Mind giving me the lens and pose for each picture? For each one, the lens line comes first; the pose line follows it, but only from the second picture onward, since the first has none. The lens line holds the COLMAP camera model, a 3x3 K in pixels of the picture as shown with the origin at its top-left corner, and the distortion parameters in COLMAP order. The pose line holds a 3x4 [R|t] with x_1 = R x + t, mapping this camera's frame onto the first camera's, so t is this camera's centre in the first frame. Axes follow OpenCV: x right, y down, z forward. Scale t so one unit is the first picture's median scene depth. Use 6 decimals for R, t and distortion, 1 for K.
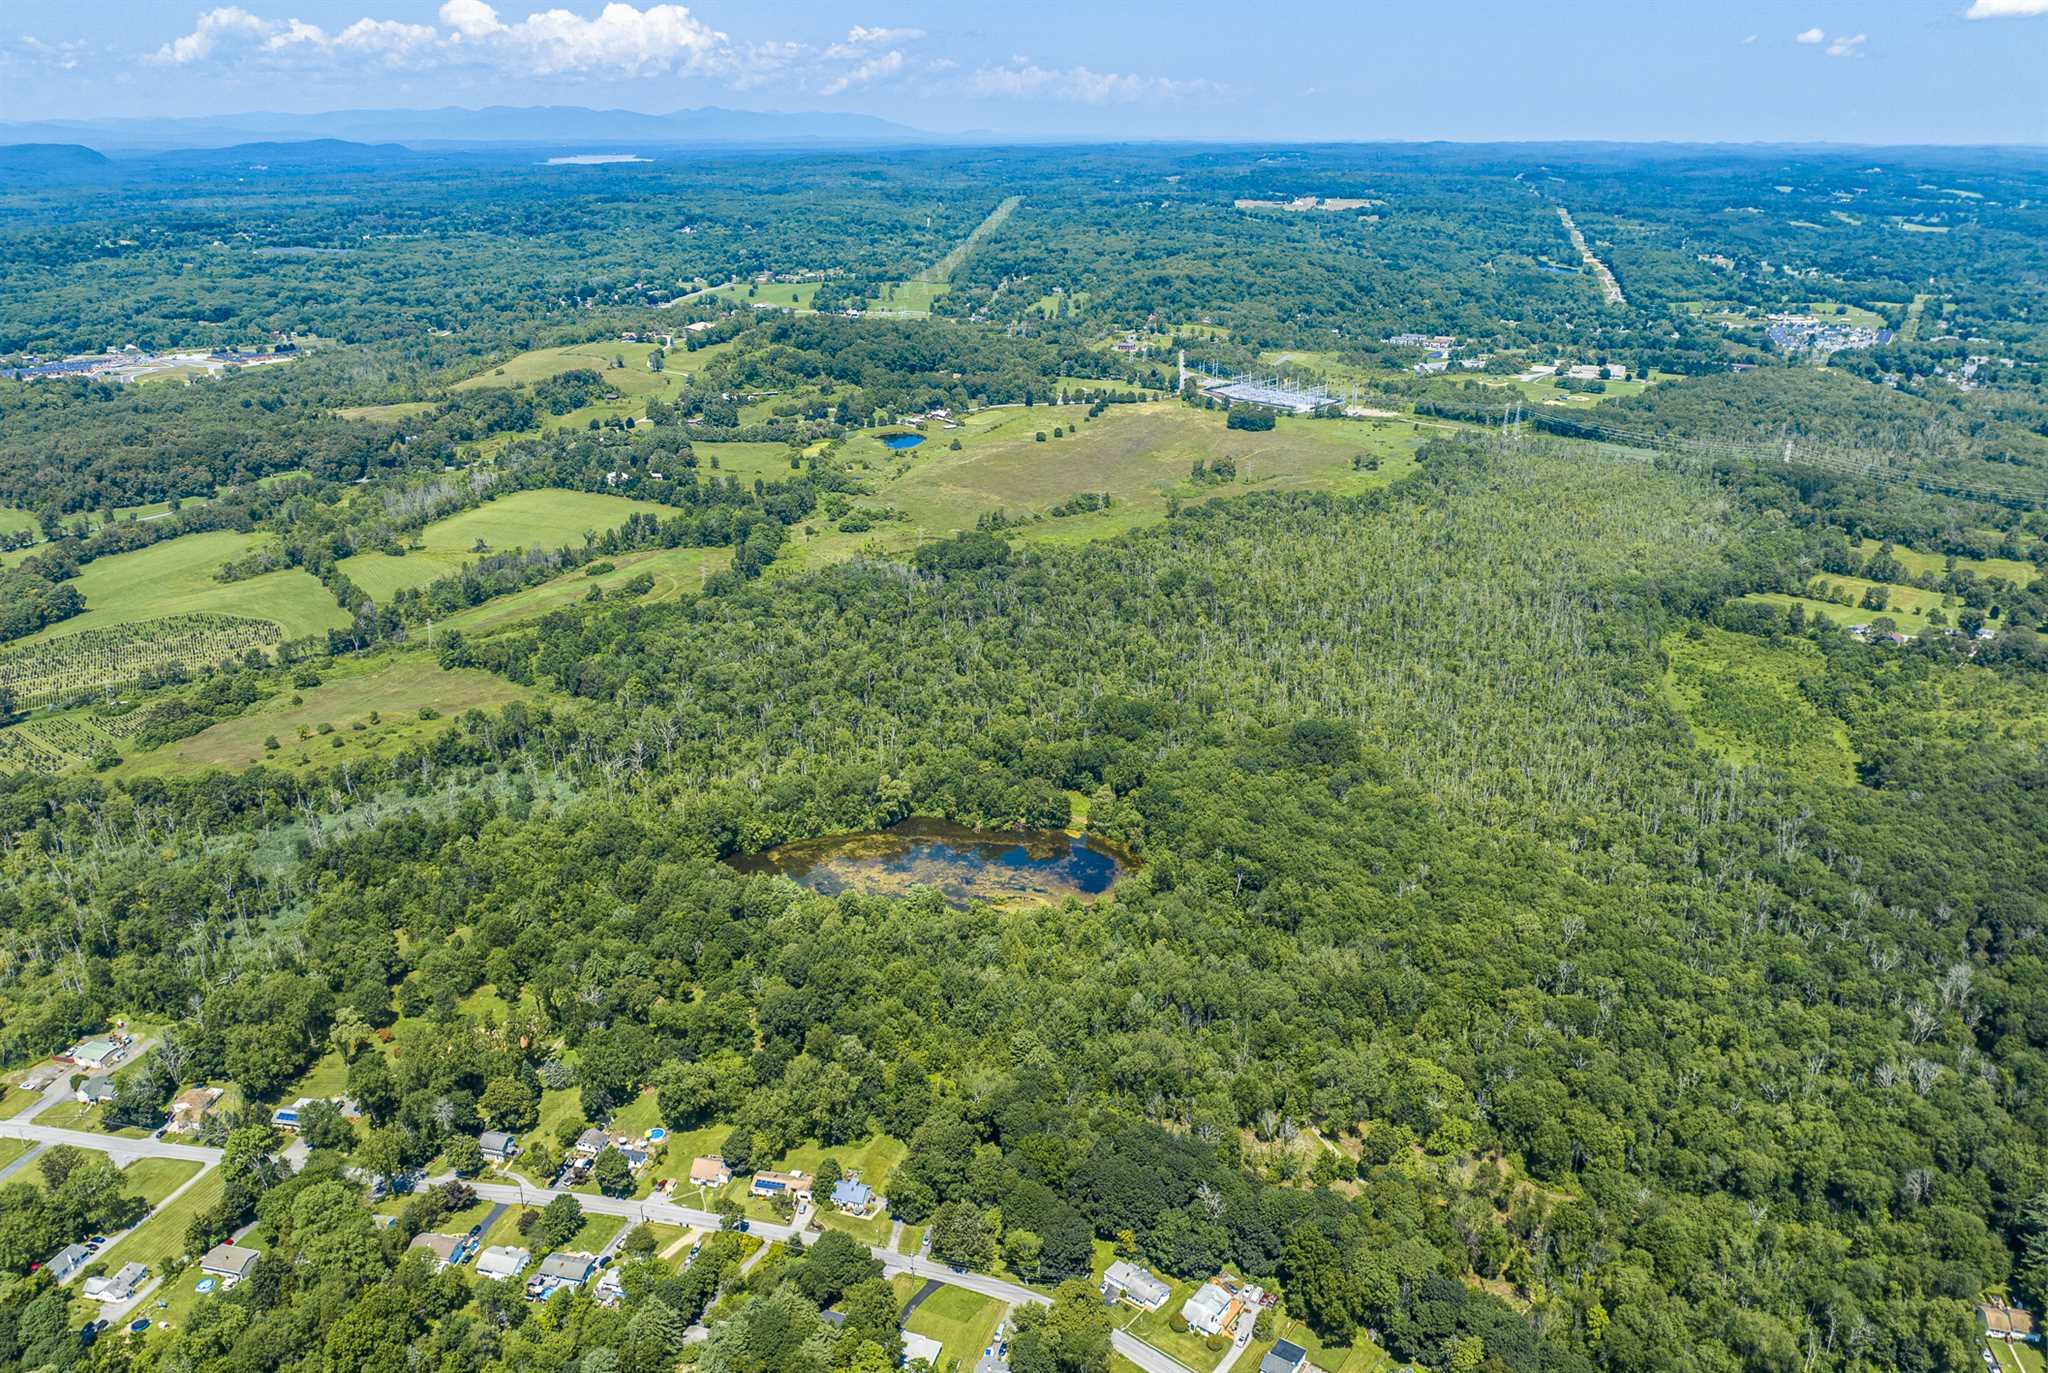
lens RADIAL K [[1463.2, 0, 1017.7], [0, 1463.2, 688.3], [0, 0, 1]] dist [-0.048171, 0.021145]
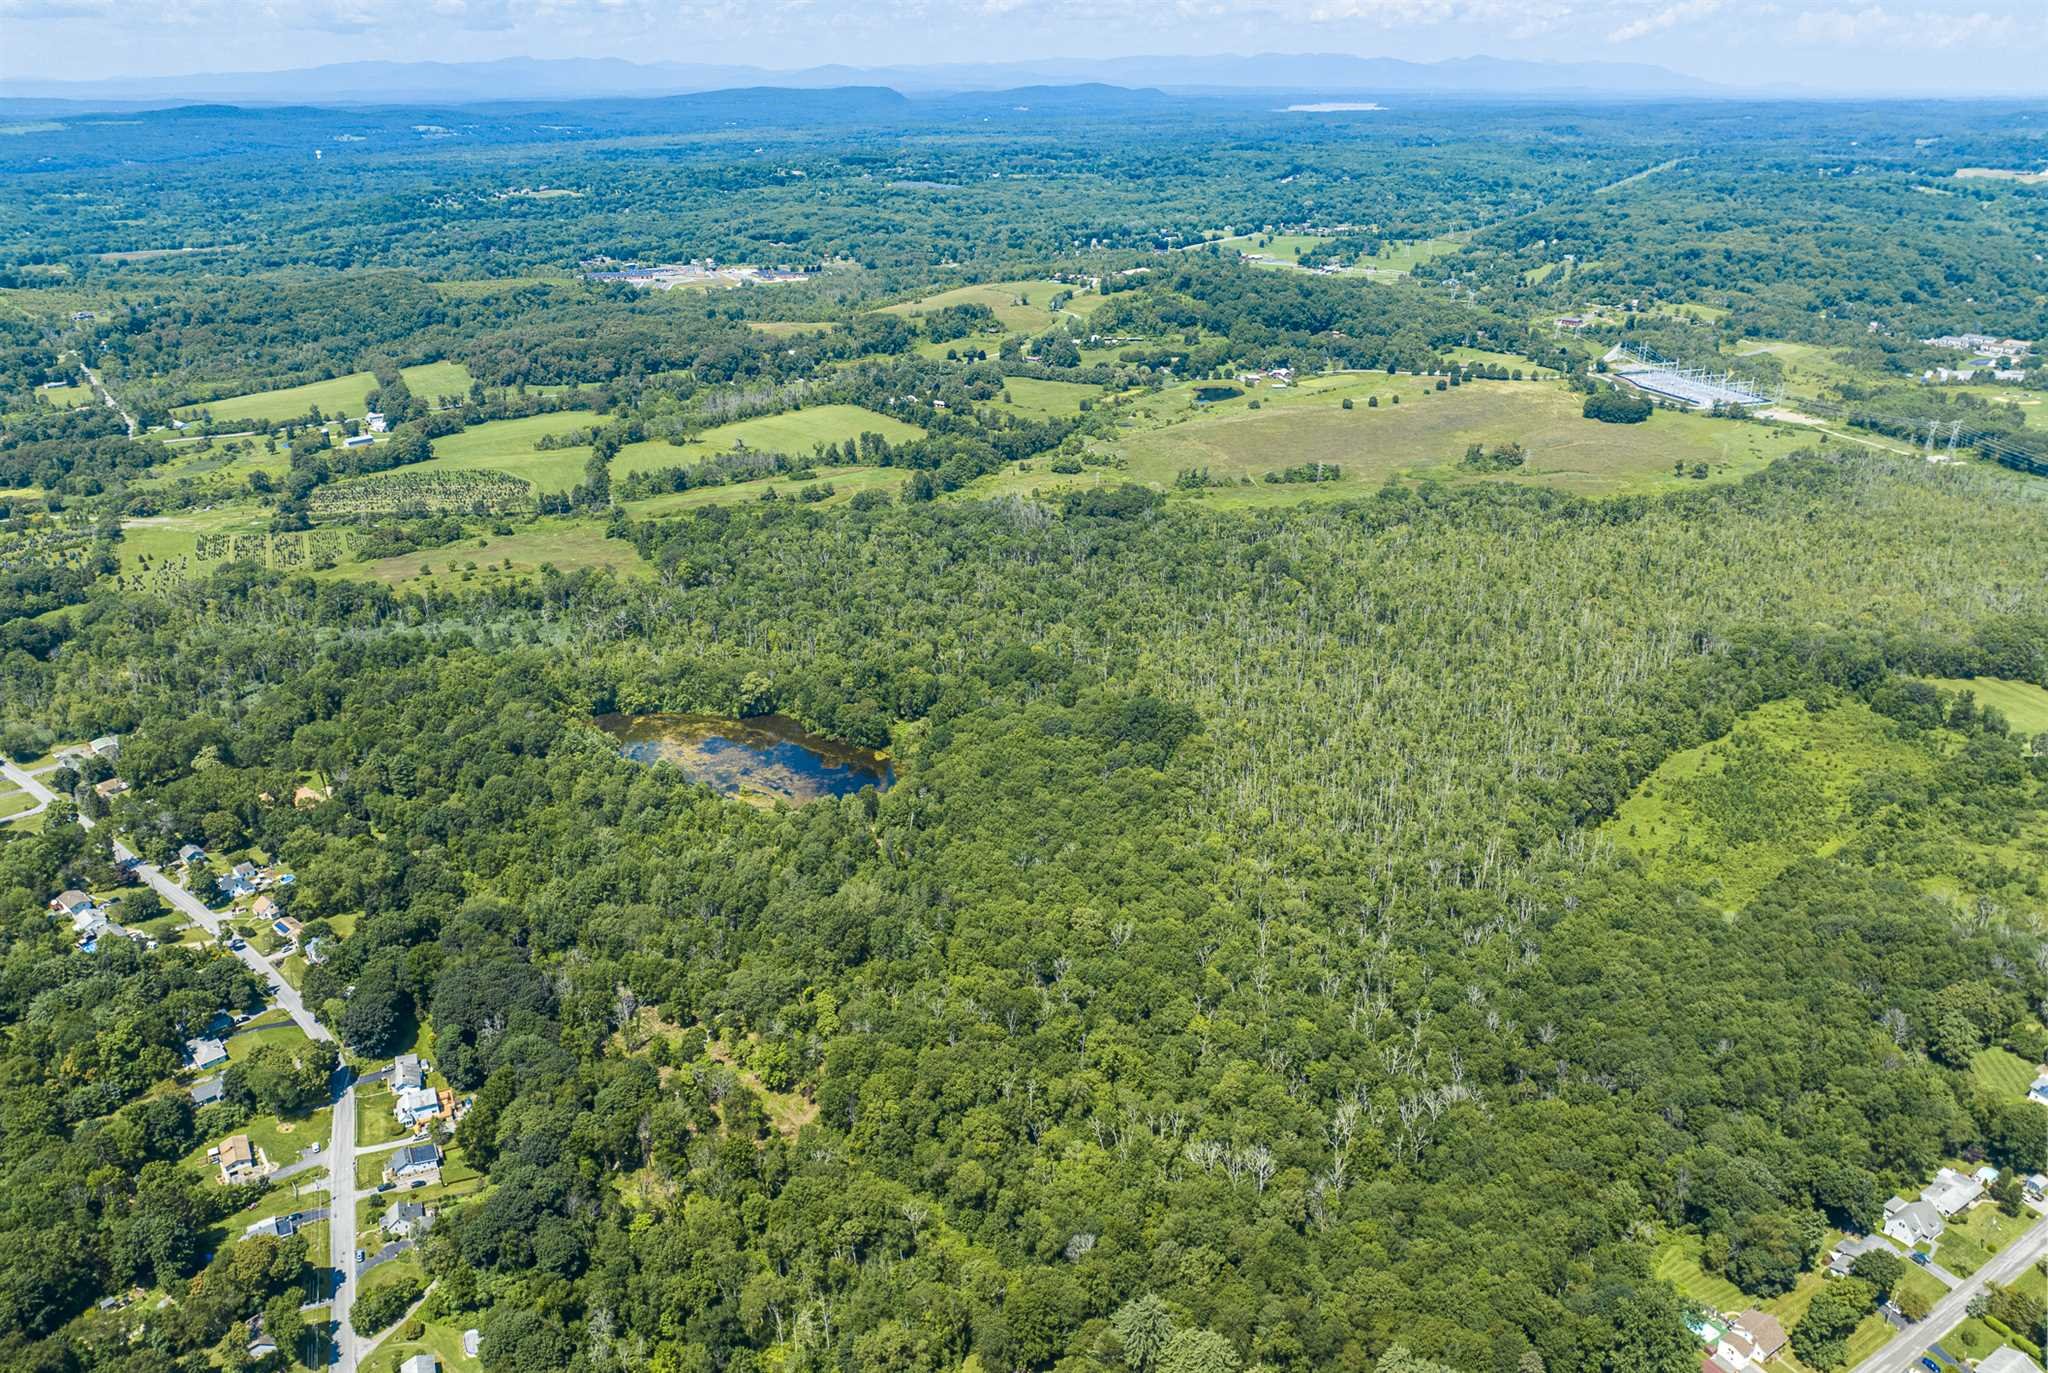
lens RADIAL K [[1463.2, 0, 1018.6], [0, 1463.2, 685.2], [0, 0, 1]] dist [-0.048171, 0.021145]
pose [[0.880168, 0.179009, -0.439614, 0.491304], [-0.165861, 0.983767, 0.068509, -0.034279], [0.444741, 0.012615, 0.895570, 0.074609]]
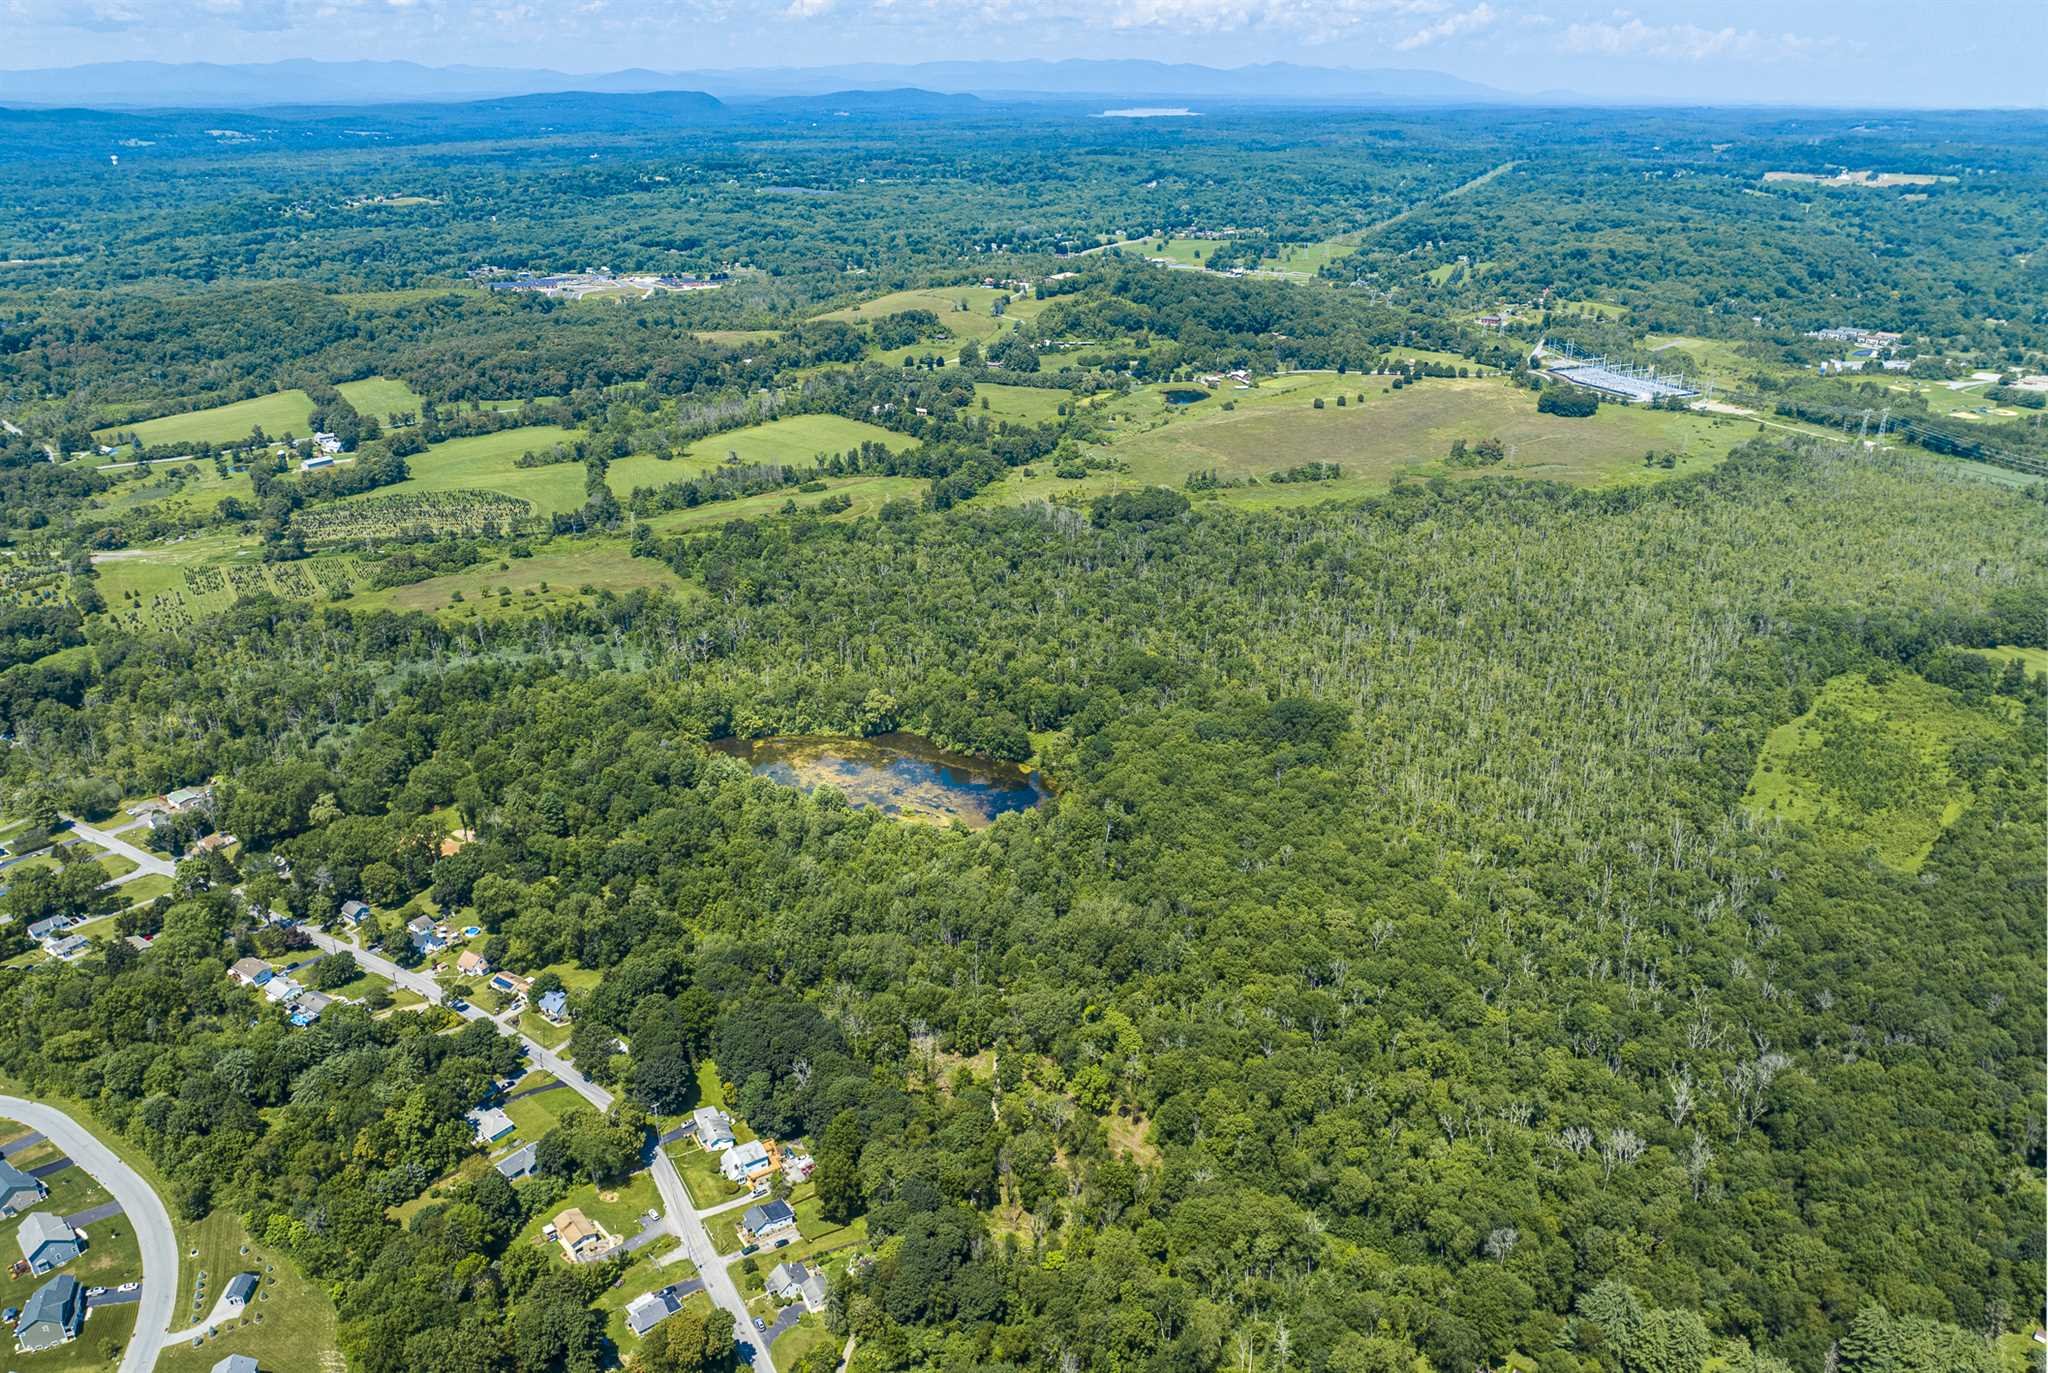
lens RADIAL K [[1463.2, 0, 1017.3], [0, 1463.2, 684.7], [0, 0, 1]] dist [-0.048171, 0.021145]
pose [[0.933113, 0.139448, -0.331444, 0.312017], [-0.131186, 0.990229, 0.047291, -0.007707], [0.334800, -0.000647, 0.942289, 0.006061]]
